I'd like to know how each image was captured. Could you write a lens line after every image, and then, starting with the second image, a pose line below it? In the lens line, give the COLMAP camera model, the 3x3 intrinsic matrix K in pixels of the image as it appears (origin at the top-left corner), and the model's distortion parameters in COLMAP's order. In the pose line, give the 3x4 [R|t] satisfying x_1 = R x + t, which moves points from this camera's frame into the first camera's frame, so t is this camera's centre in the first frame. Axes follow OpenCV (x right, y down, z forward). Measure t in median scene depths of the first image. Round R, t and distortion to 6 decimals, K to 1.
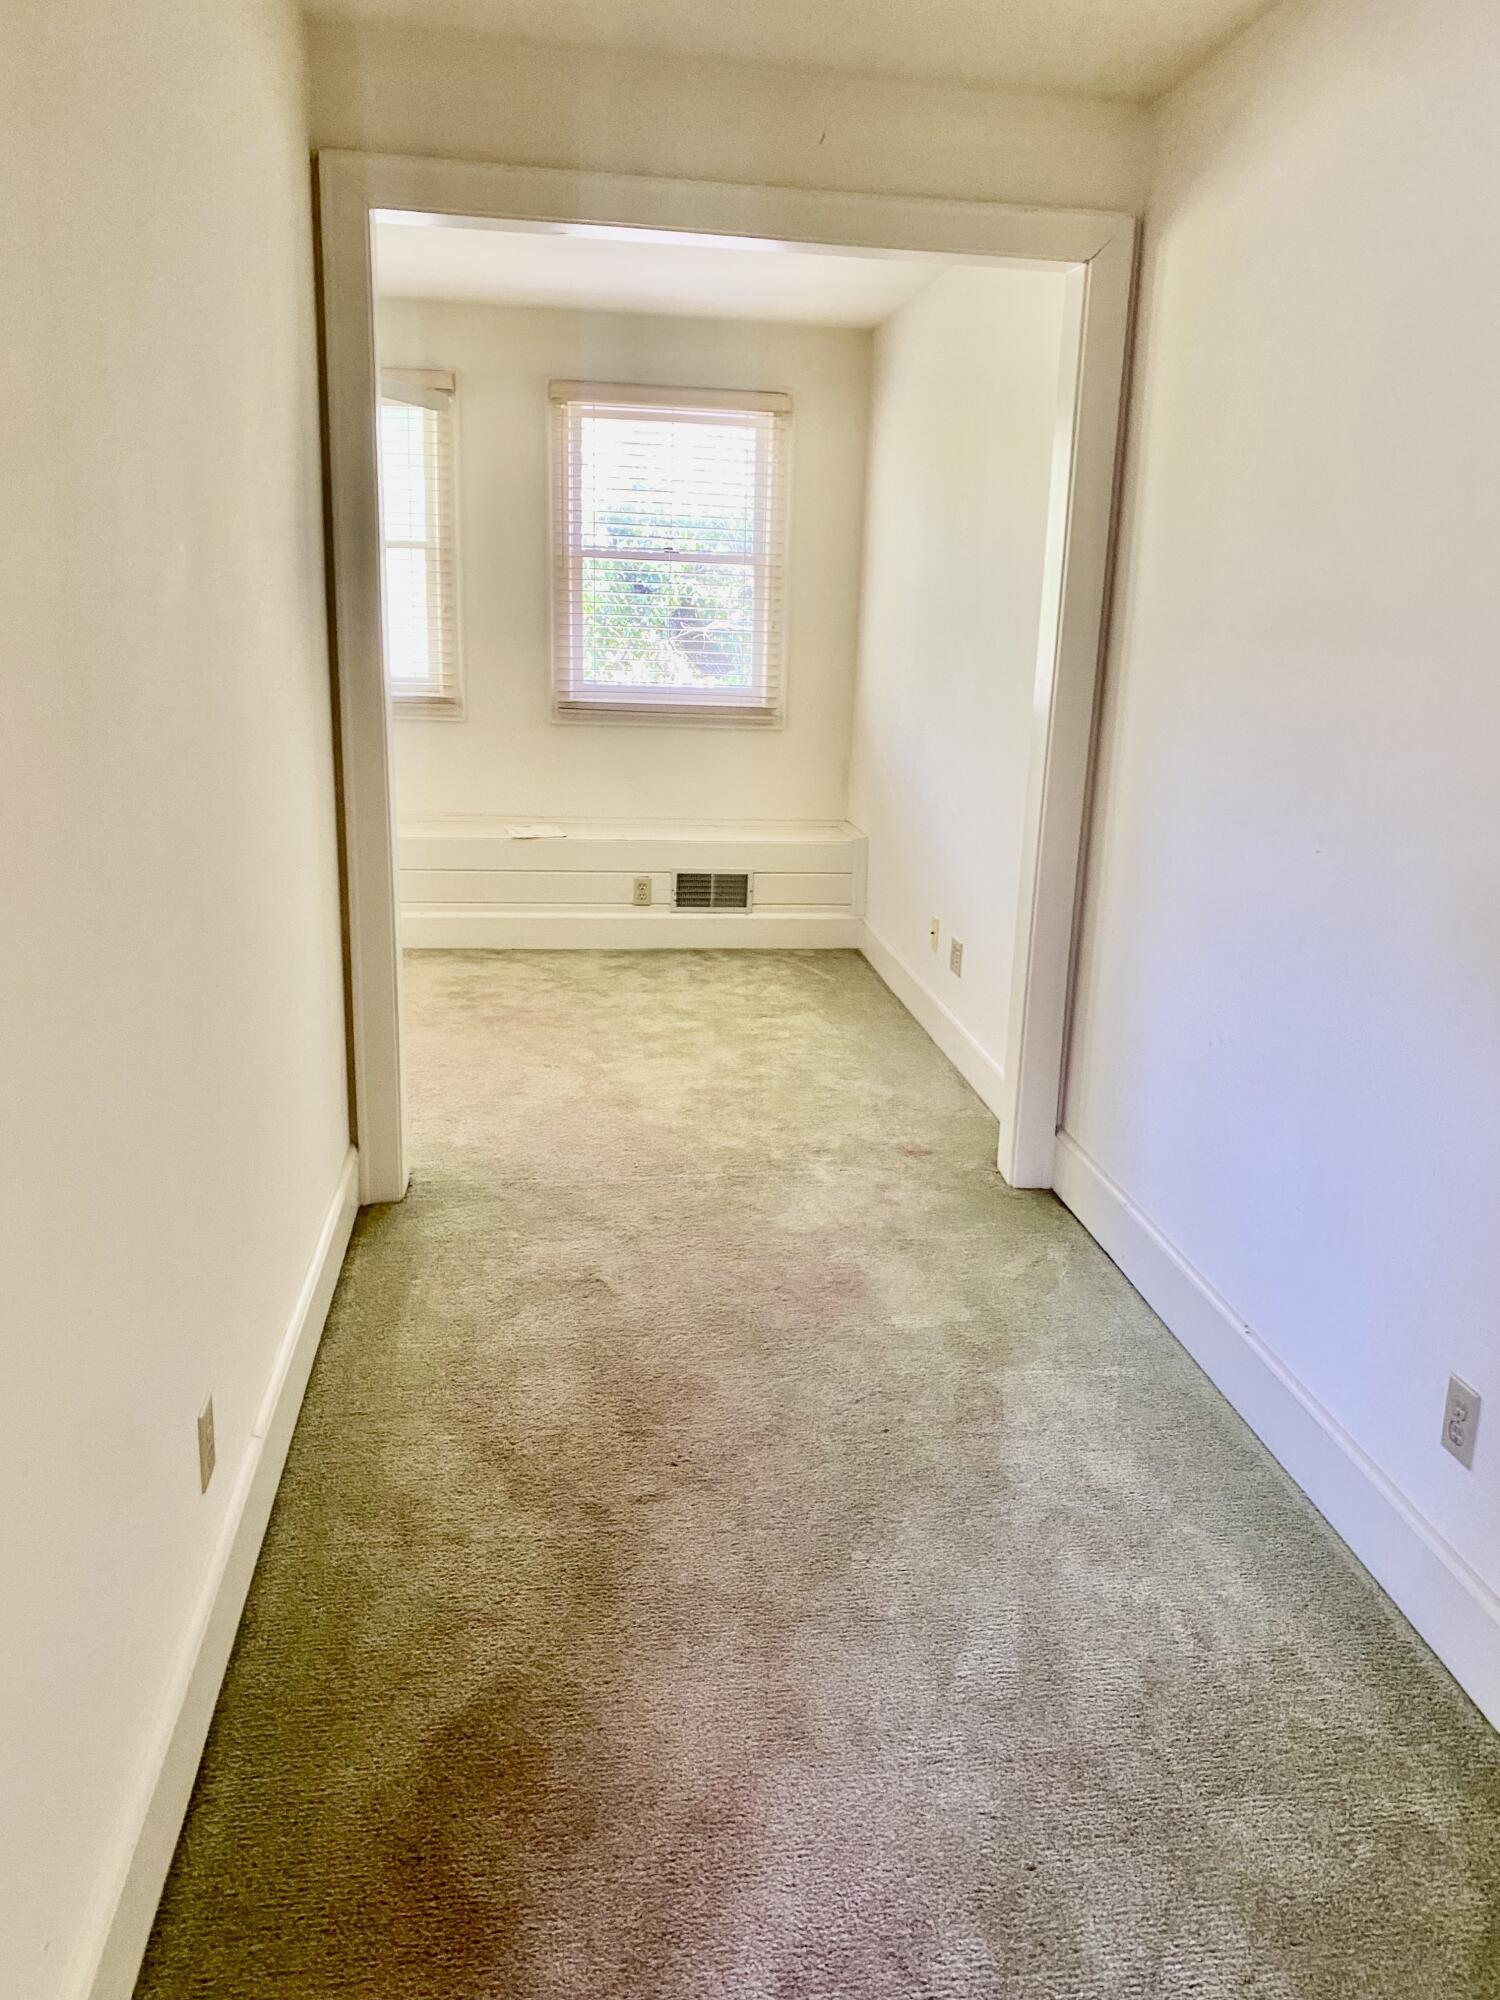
lens RADIAL K [[1528.2, 0, 752.4], [0, 1528.2, 995.1], [0, 0, 1]] dist [0.085453, -0.046907]
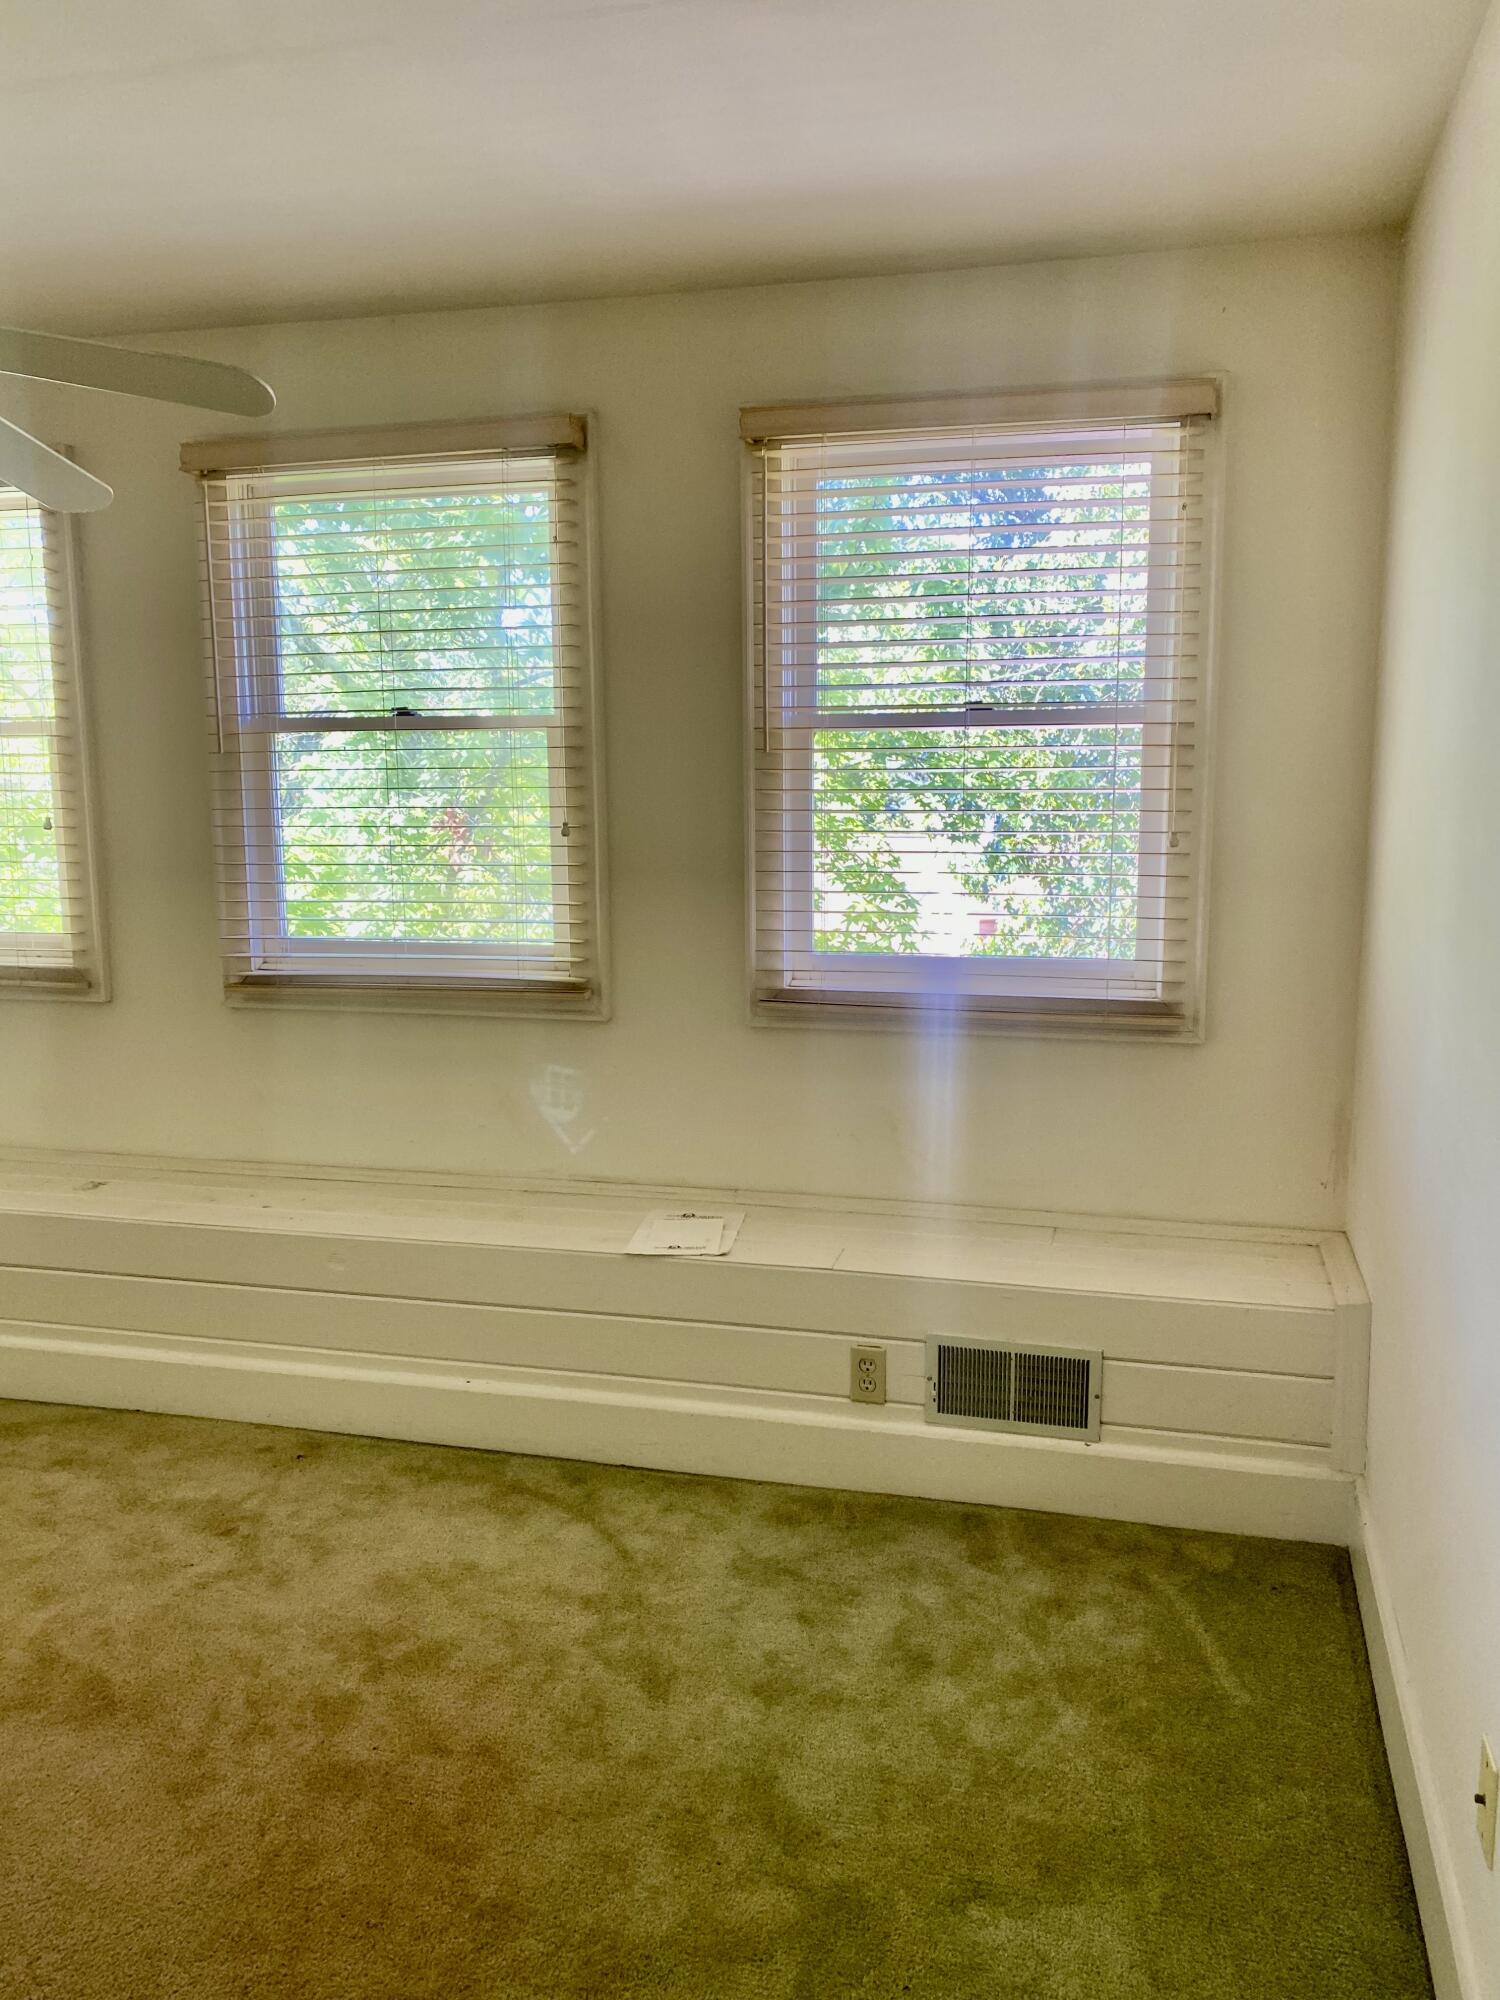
lens RADIAL K [[1528.2, 0, 758.8], [0, 1528.2, 1017.9], [0, 0, 1]] dist [0.085453, -0.046907]
pose [[0.922805, 0.023143, -0.384573, 0.083076], [-0.062948, 0.993838, -0.091239, -0.133817], [0.380091, 0.108403, 0.918575, 0.513014]]
